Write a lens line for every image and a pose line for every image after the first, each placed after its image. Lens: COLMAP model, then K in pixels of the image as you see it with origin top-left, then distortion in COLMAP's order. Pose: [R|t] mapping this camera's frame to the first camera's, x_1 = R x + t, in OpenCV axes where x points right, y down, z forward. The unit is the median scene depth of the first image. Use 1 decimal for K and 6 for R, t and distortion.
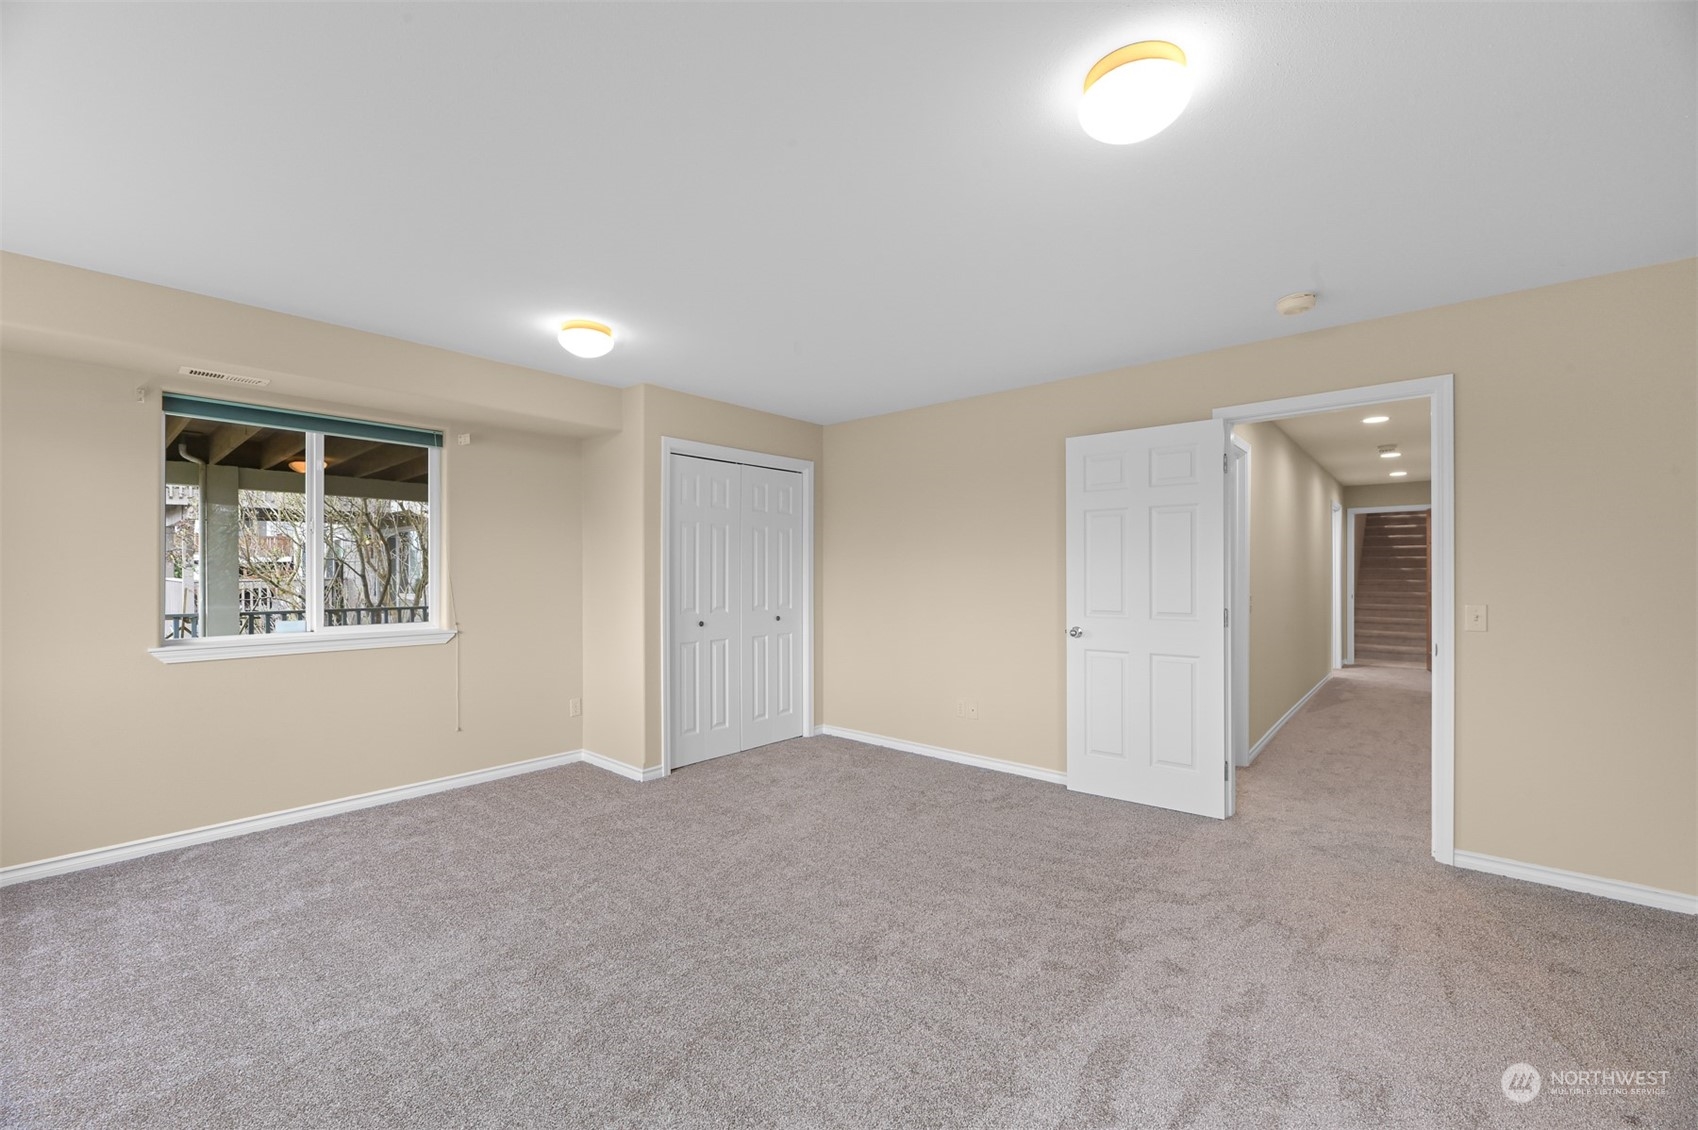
lens RADIAL K [[698.0, 0, 846.1], [0, 698.0, 569.2], [0, 0, 1]] dist [0.000611, -0.003381]
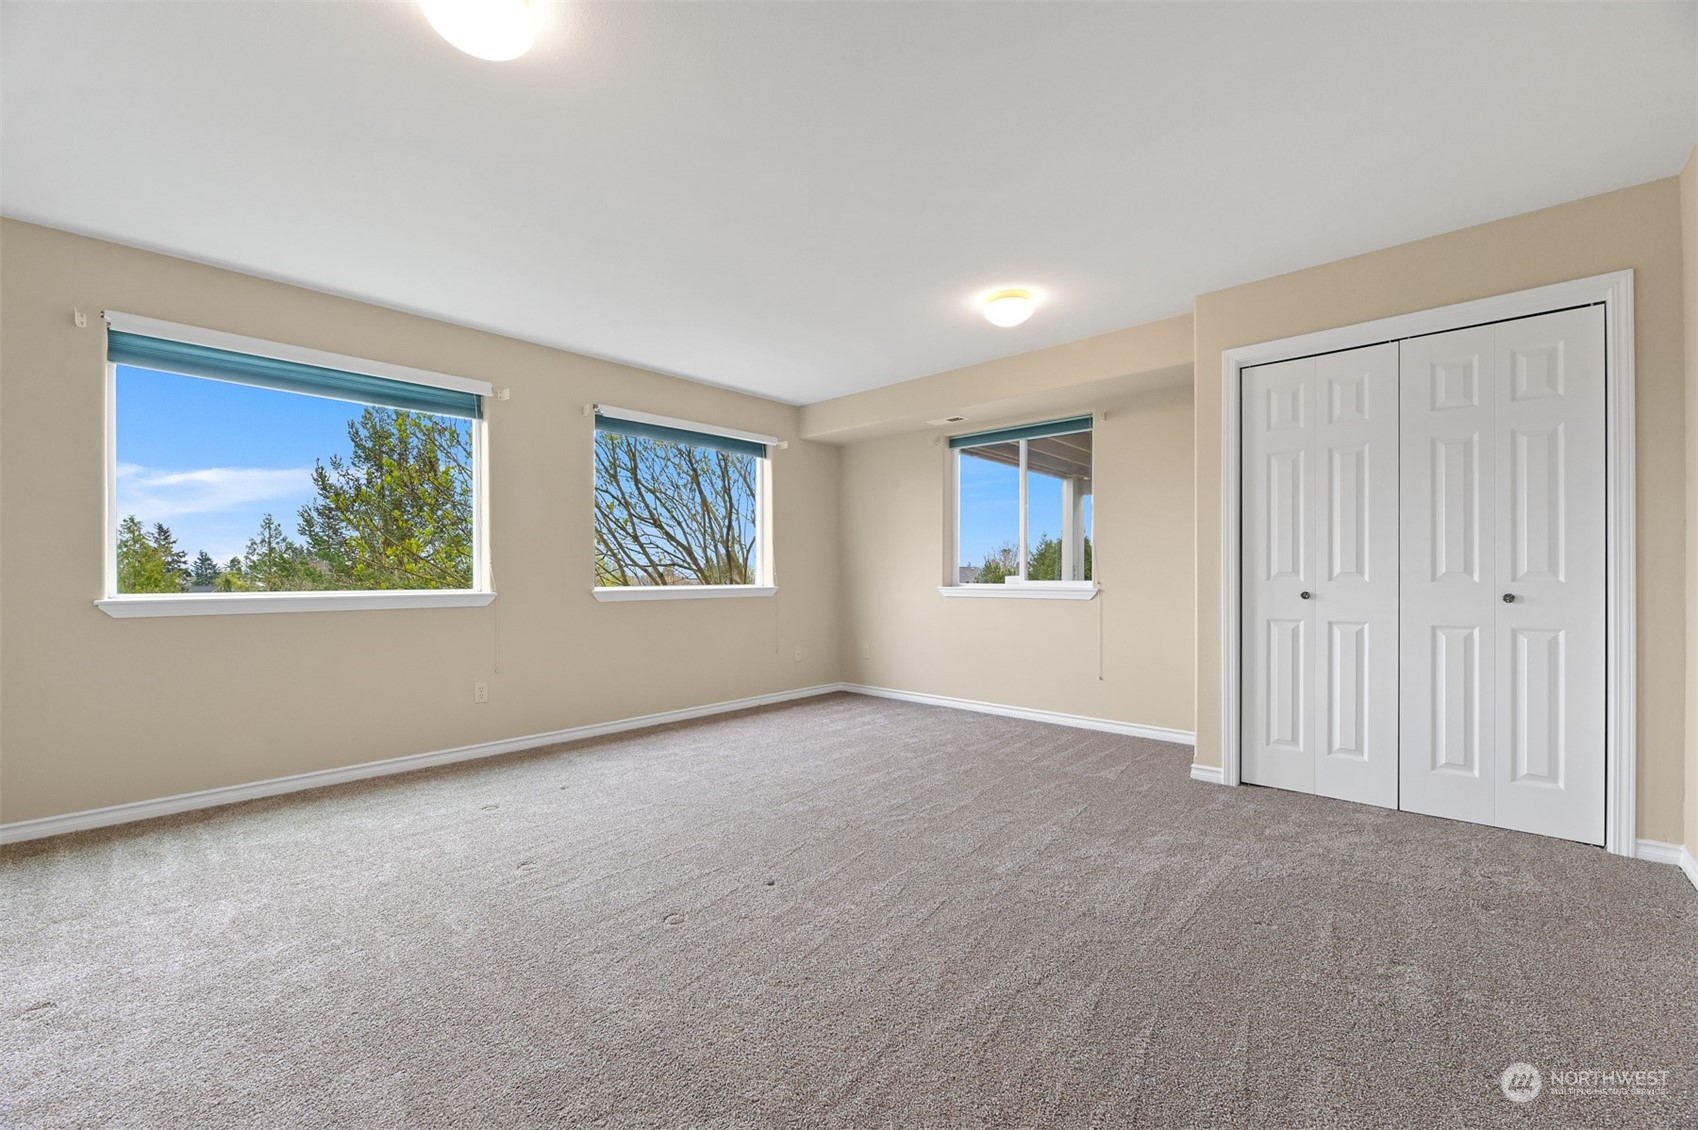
lens RADIAL K [[698.0, 0, 849.3], [0, 698.0, 573.1], [0, 0, 1]] dist [0.000611, -0.003381]
pose [[-0.049755, -0.001609, -0.998760, 0.514770], [0.004059, 0.999990, -0.001813, 0.055961], [0.998753, -0.004144, -0.049748, 0.588007]]
